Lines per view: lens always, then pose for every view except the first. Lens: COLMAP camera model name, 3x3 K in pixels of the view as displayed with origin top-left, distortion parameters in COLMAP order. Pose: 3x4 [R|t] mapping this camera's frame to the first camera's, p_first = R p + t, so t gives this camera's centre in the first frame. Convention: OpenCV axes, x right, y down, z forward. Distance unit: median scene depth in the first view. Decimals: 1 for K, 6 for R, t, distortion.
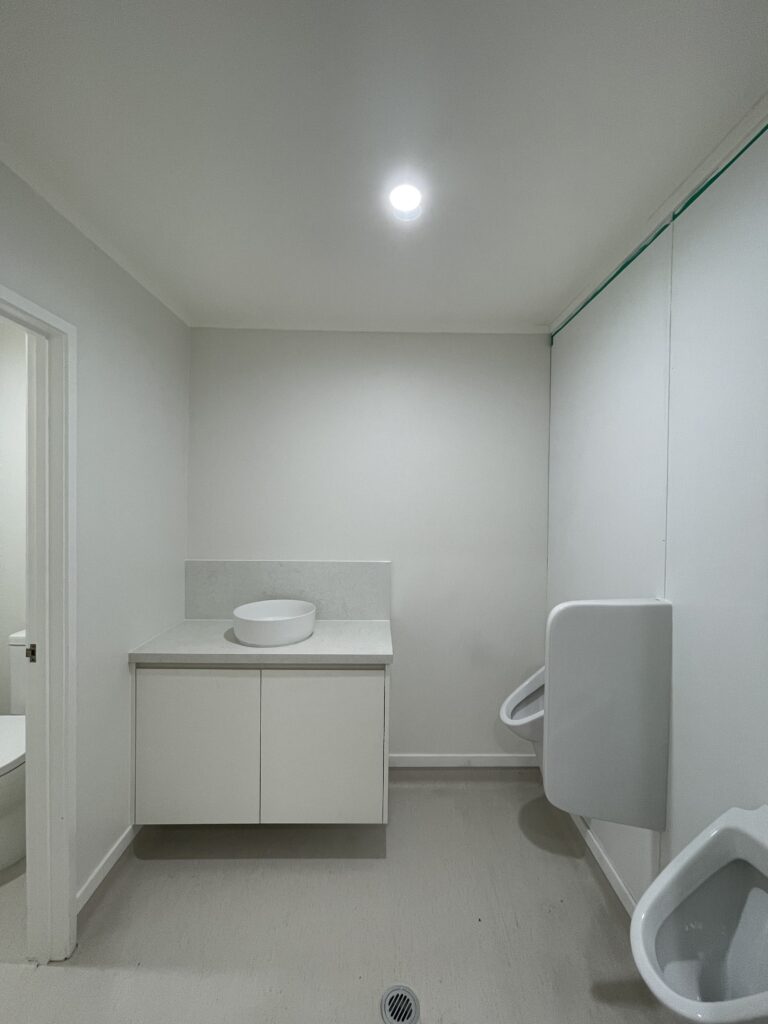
lens RADIAL K [[401.4, 0, 390.5], [0, 401.4, 510.8], [0, 0, 1]] dist [-0.000570, 0.000413]
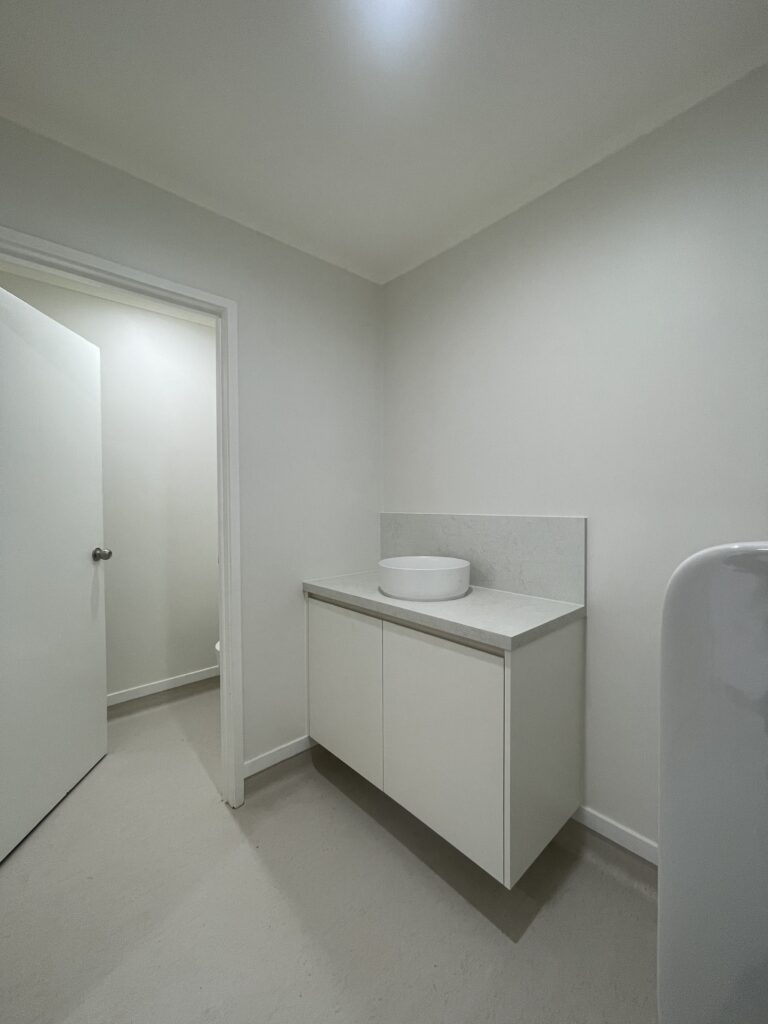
lens RADIAL K [[401.4, 0, 390.5], [0, 401.4, 510.8], [0, 0, 1]] dist [-0.000570, 0.000413]
pose [[0.671359, -0.006664, -0.741103, 0.357114], [0.002319, 0.999974, -0.006891, 0.156593], [0.741129, 0.002908, 0.671356, 0.407765]]
